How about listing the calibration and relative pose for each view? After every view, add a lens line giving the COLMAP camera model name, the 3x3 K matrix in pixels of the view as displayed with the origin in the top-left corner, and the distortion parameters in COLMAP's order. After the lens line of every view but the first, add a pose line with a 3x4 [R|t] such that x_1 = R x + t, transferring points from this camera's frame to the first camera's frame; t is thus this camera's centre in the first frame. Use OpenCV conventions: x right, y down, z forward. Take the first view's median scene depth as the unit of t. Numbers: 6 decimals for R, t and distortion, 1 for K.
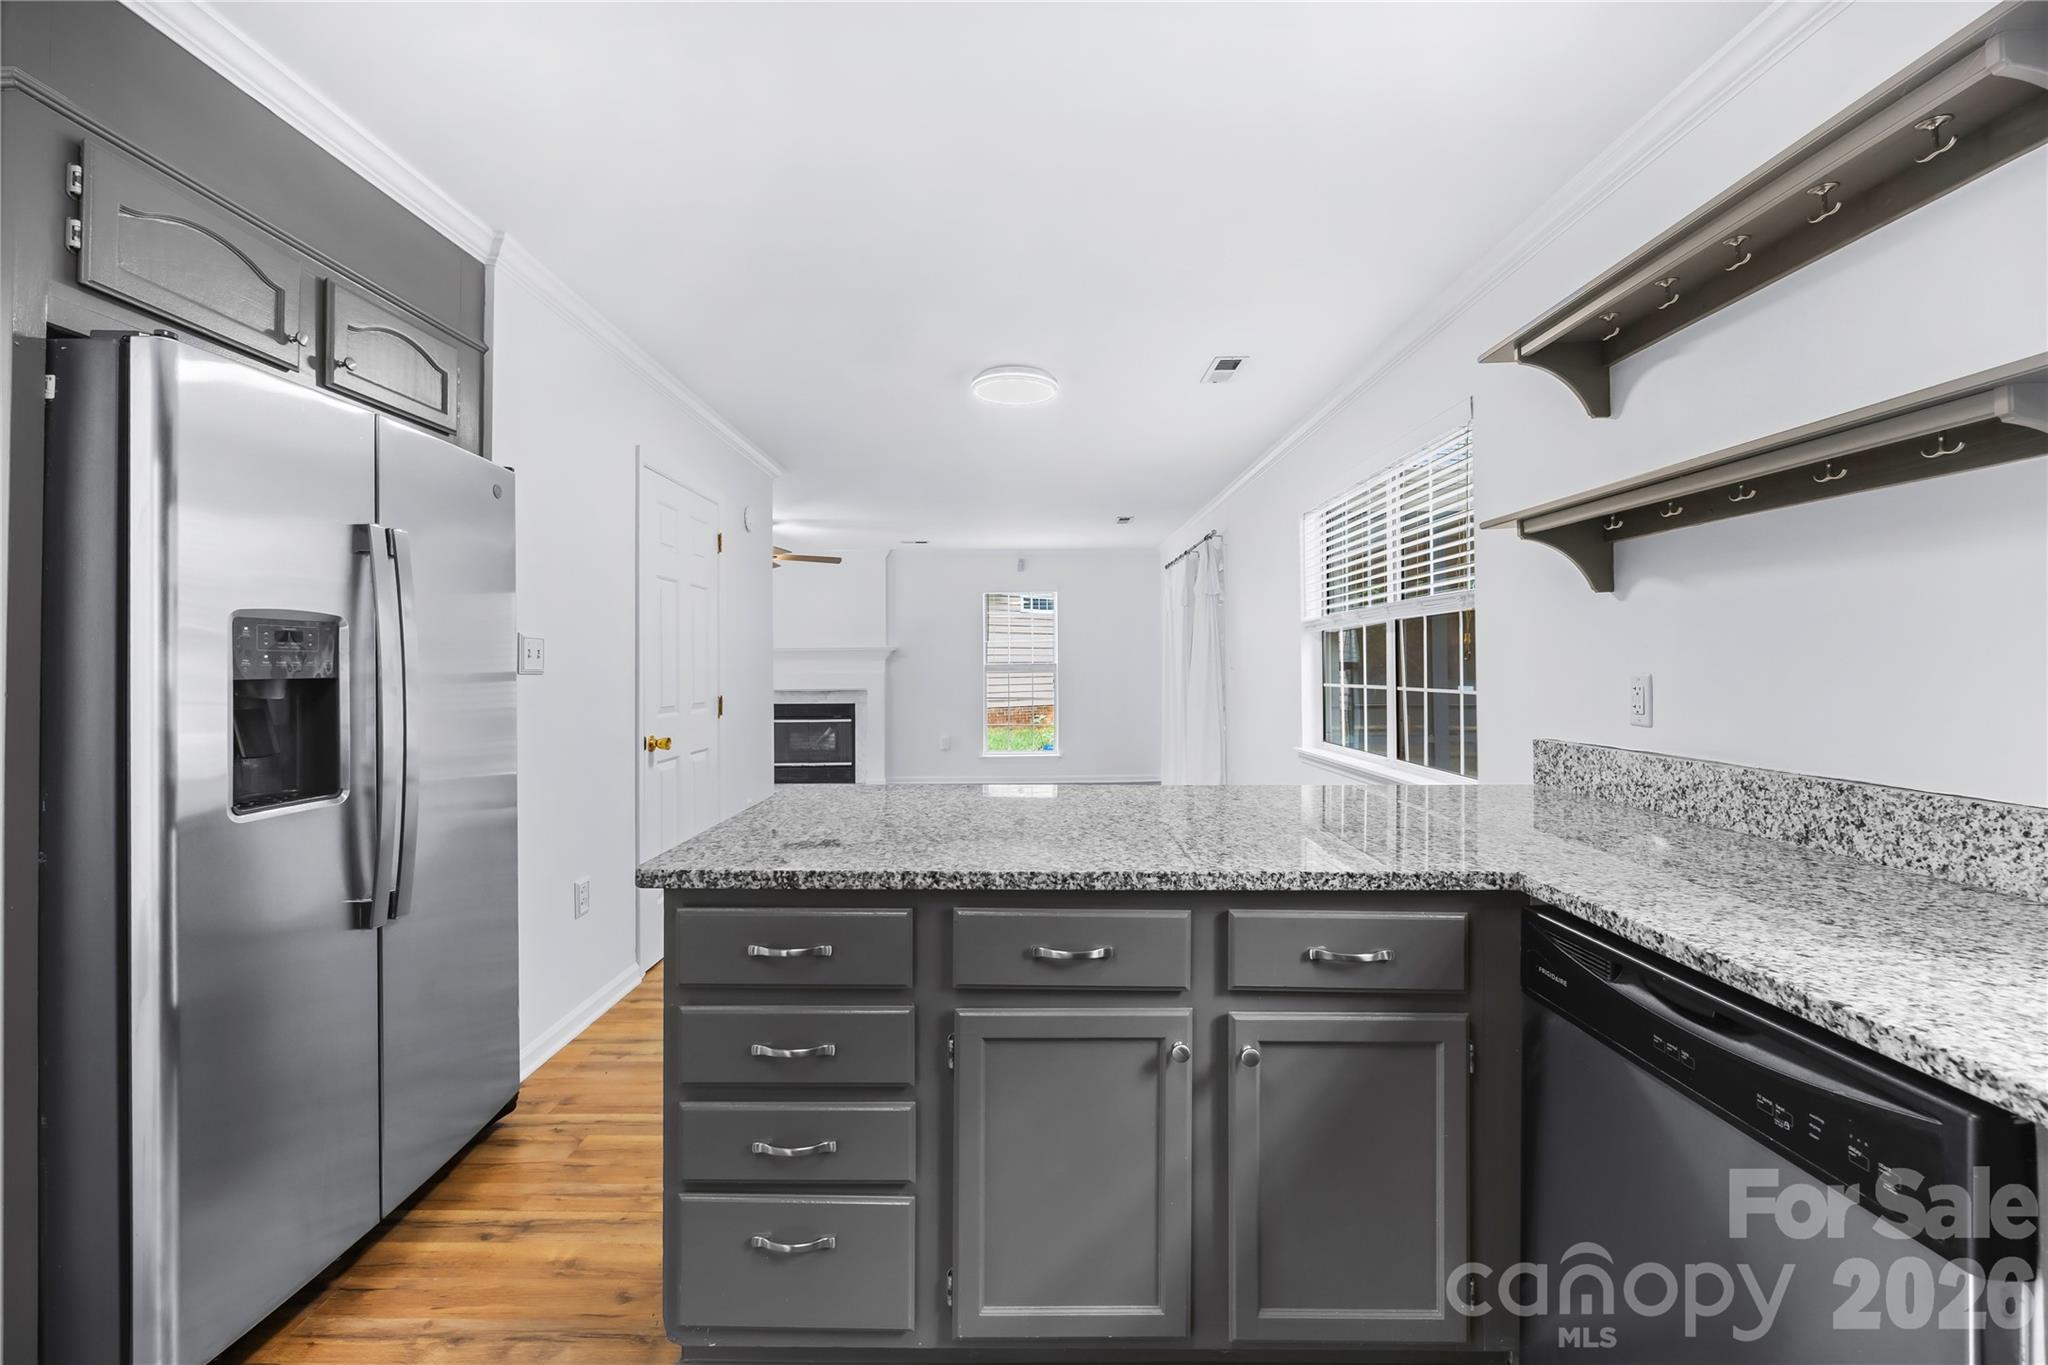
lens RADIAL K [[790.1, 0, 1022.9], [0, 790.1, 654.6], [0, 0, 1]] dist [-0.003588, 0.000004]
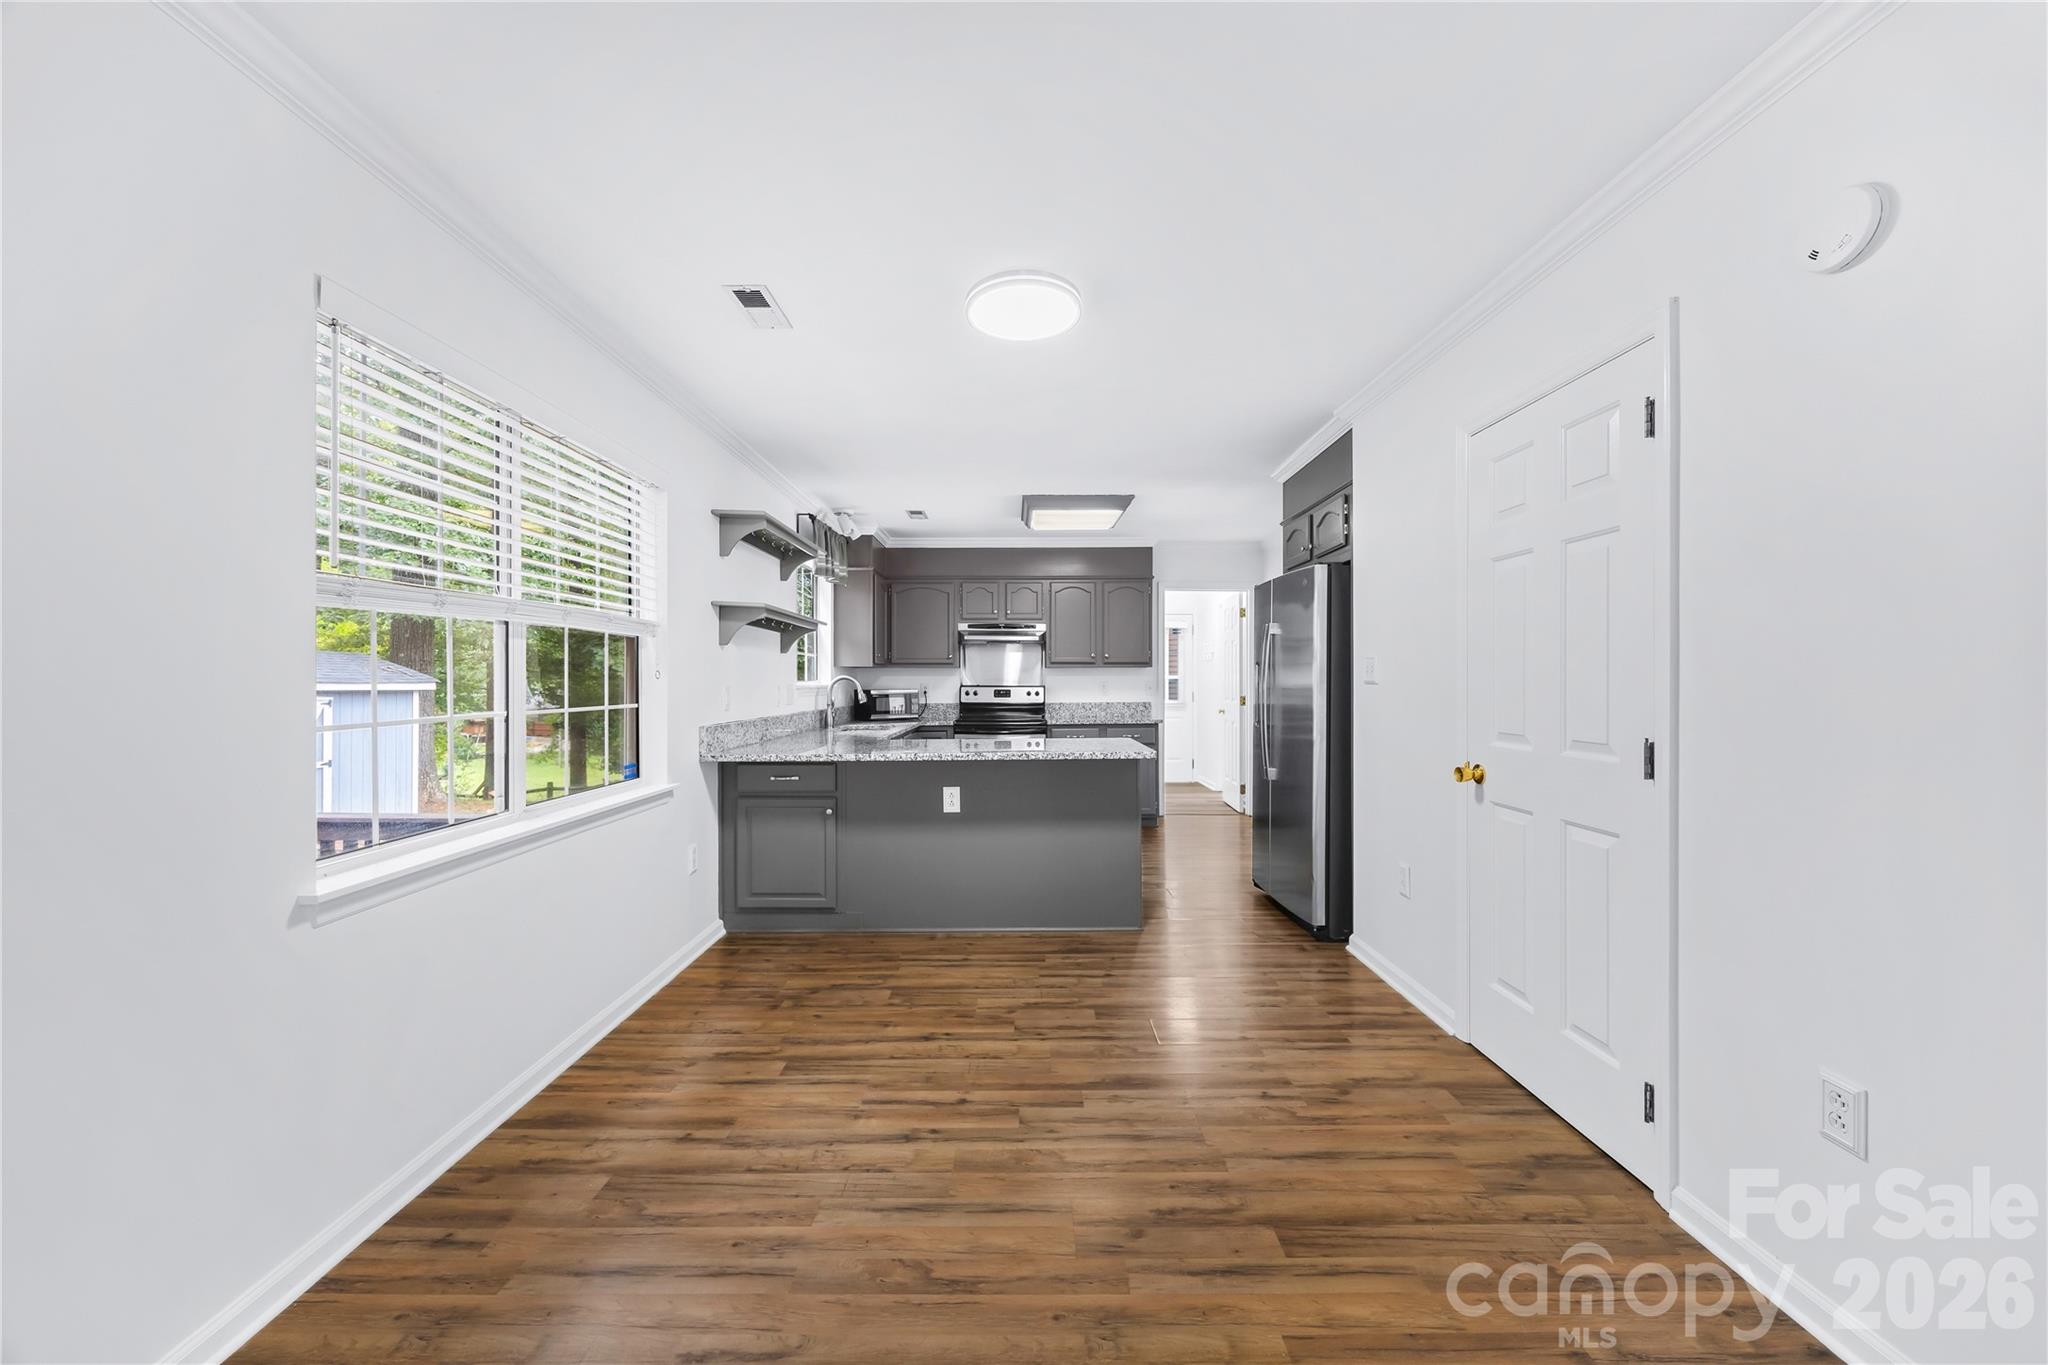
lens RADIAL K [[766.4, 0, 1022.3], [0, 766.4, 684.3], [0, 0, 1]] dist [-0.001044, 0.000286]
pose [[-0.999973, 0.007356, 0.000256, -0.018695], [0.007354, 0.999942, -0.007915, 0.058281], [-0.000315, -0.007913, -0.999969, 4.315510]]
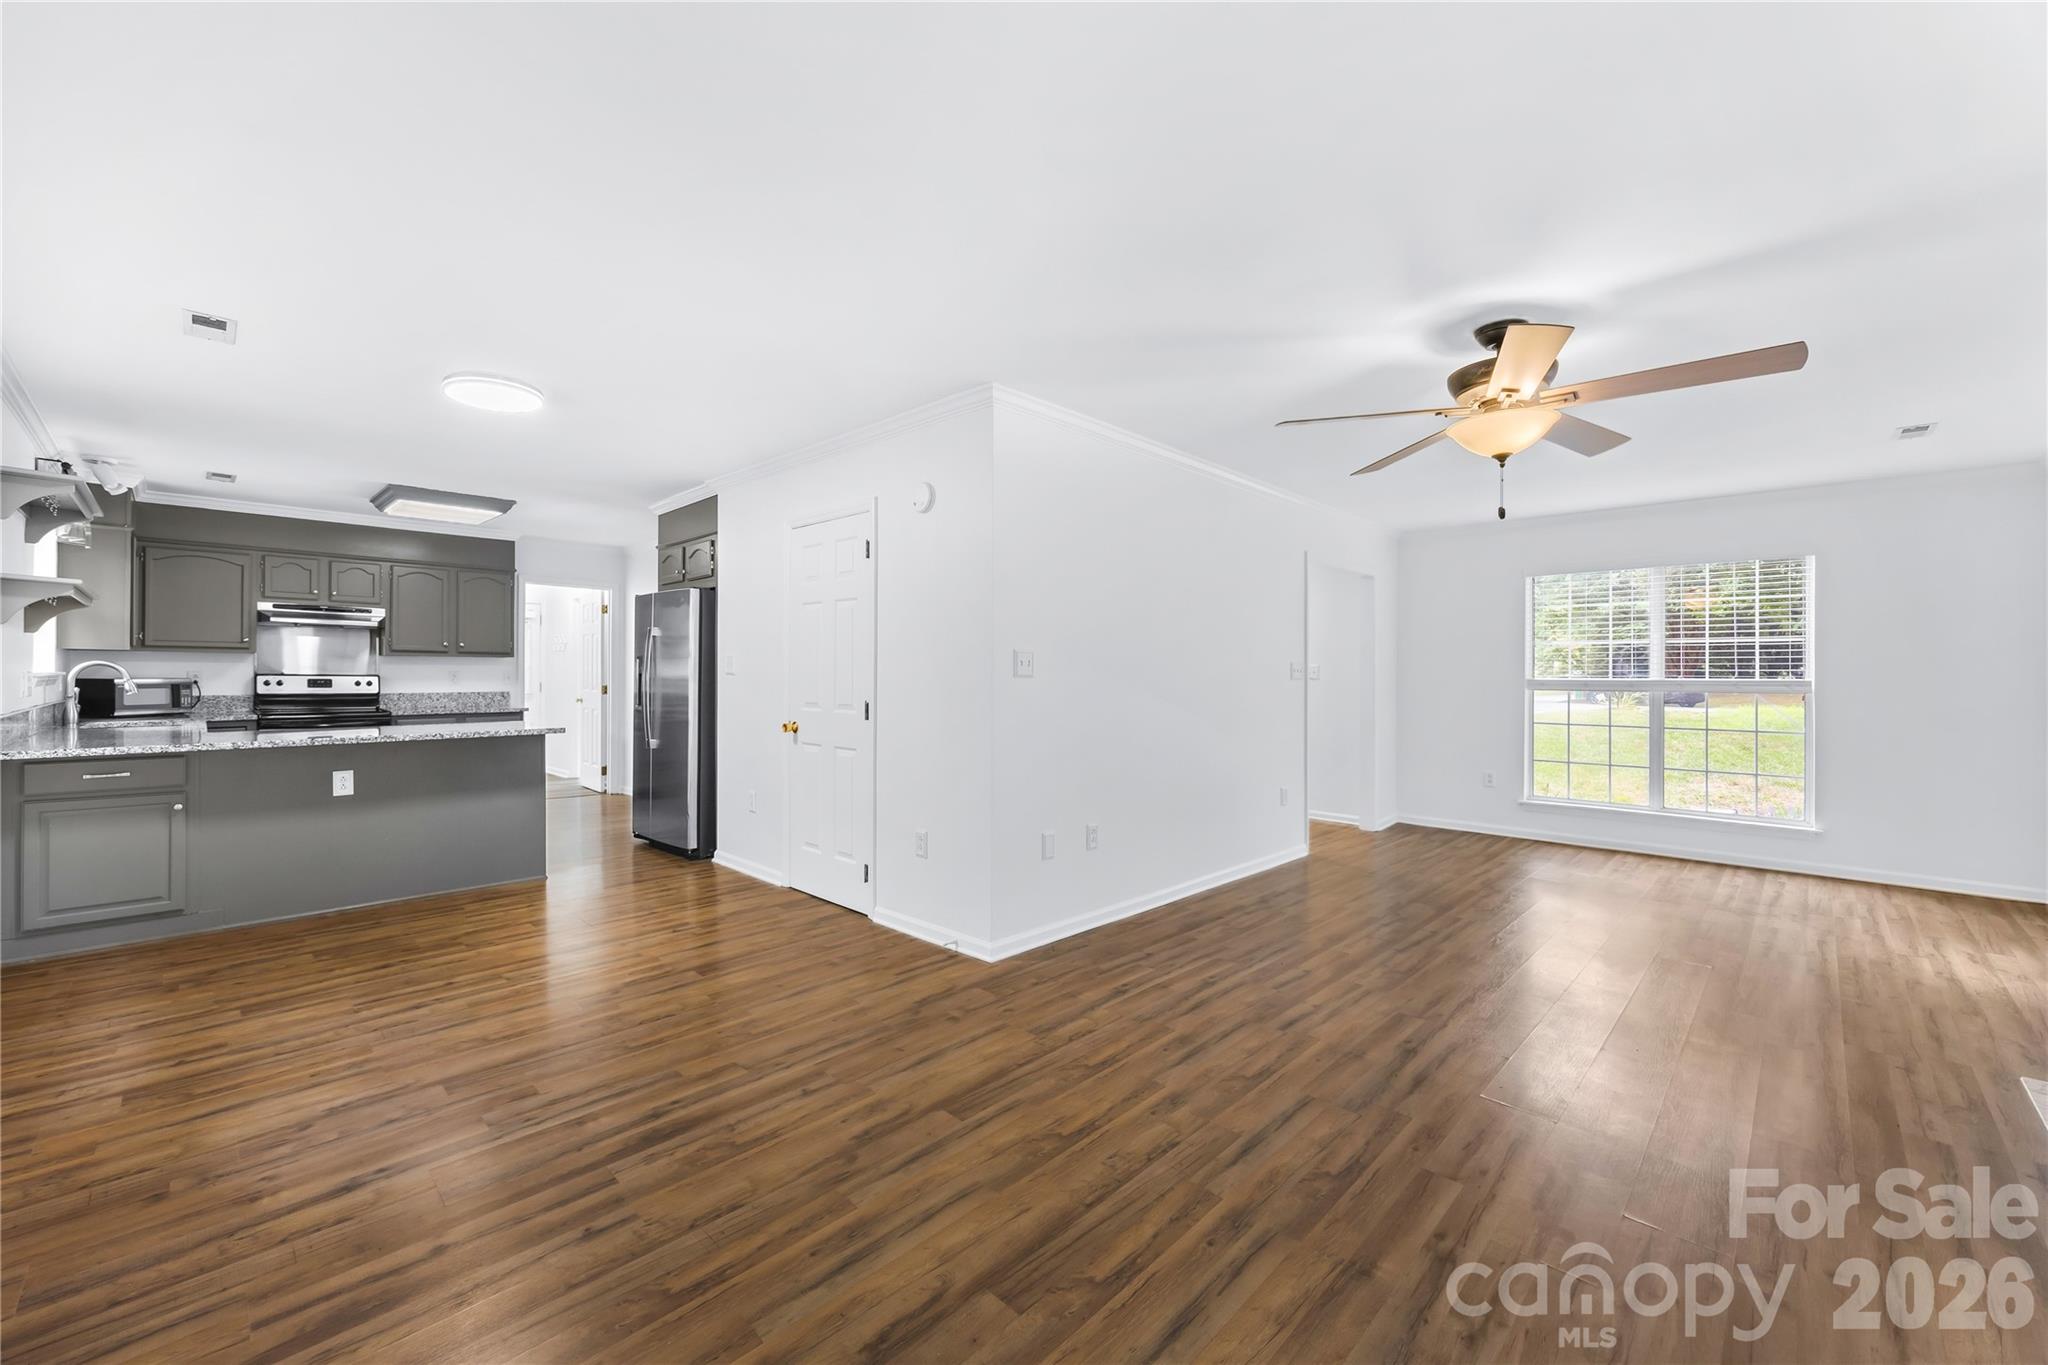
lens RADIAL K [[826.2, 0, 1030.7], [0, 826.2, 681.9], [0, 0, 1]] dist [-0.002714, 0.000159]
pose [[-0.689465, 0.007404, -0.724281, 0.765596], [0.005594, 0.999972, 0.004897, 0.069885], [0.724298, -0.000675, -0.689487, 5.666847]]
